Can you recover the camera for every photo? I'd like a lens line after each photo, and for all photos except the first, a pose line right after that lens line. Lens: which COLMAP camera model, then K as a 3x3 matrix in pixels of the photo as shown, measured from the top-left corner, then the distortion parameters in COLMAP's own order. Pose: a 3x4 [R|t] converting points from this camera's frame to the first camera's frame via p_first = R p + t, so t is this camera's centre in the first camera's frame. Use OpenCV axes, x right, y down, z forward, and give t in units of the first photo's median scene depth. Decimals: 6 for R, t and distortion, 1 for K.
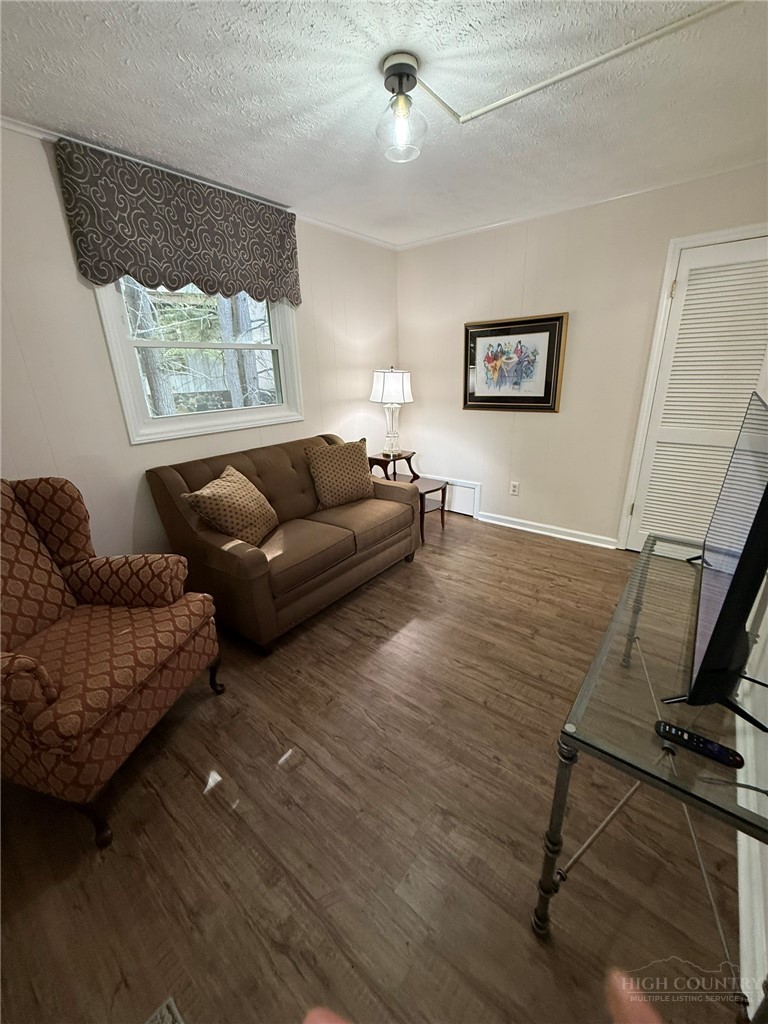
lens RADIAL K [[408.7, 0, 385.8], [0, 408.7, 510.4], [0, 0, 1]] dist [-0.001343, -0.000341]
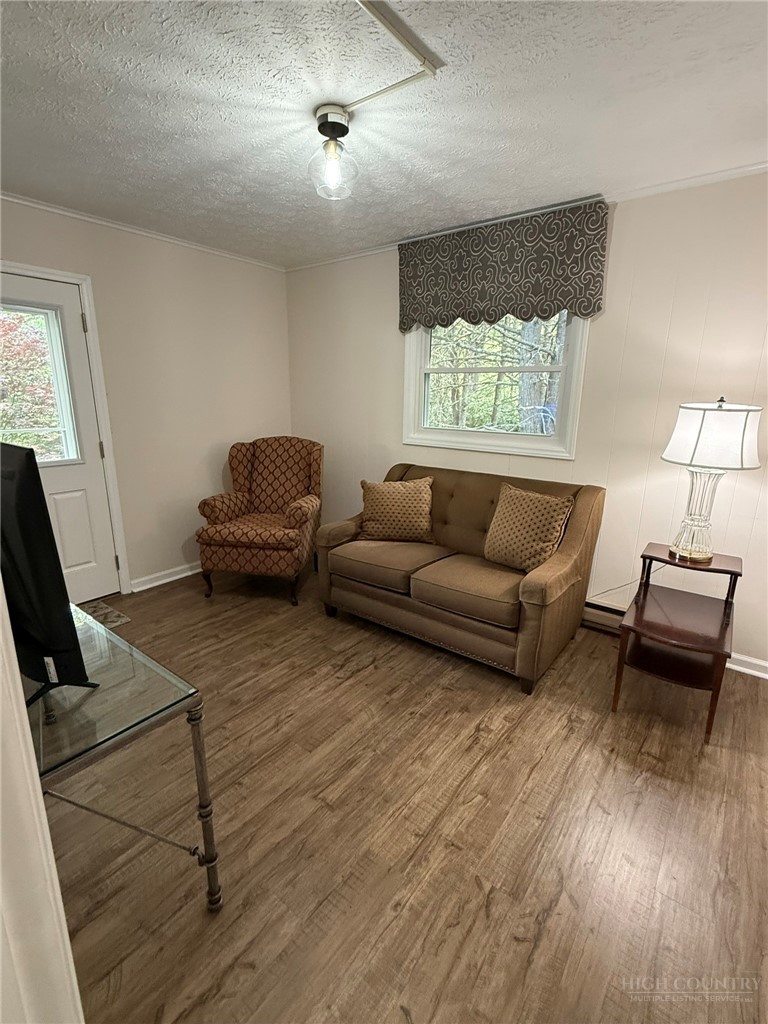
lens RADIAL K [[473.3, 0, 385.2], [0, 473.3, 512.1], [0, 0, 1]] dist [-0.001789, 0.000497]
pose [[0.006938, 0.274738, -0.961494, 0.923207], [-0.342059, 0.904166, 0.255889, -0.326663], [0.939653, 0.327112, 0.100249, 0.832522]]
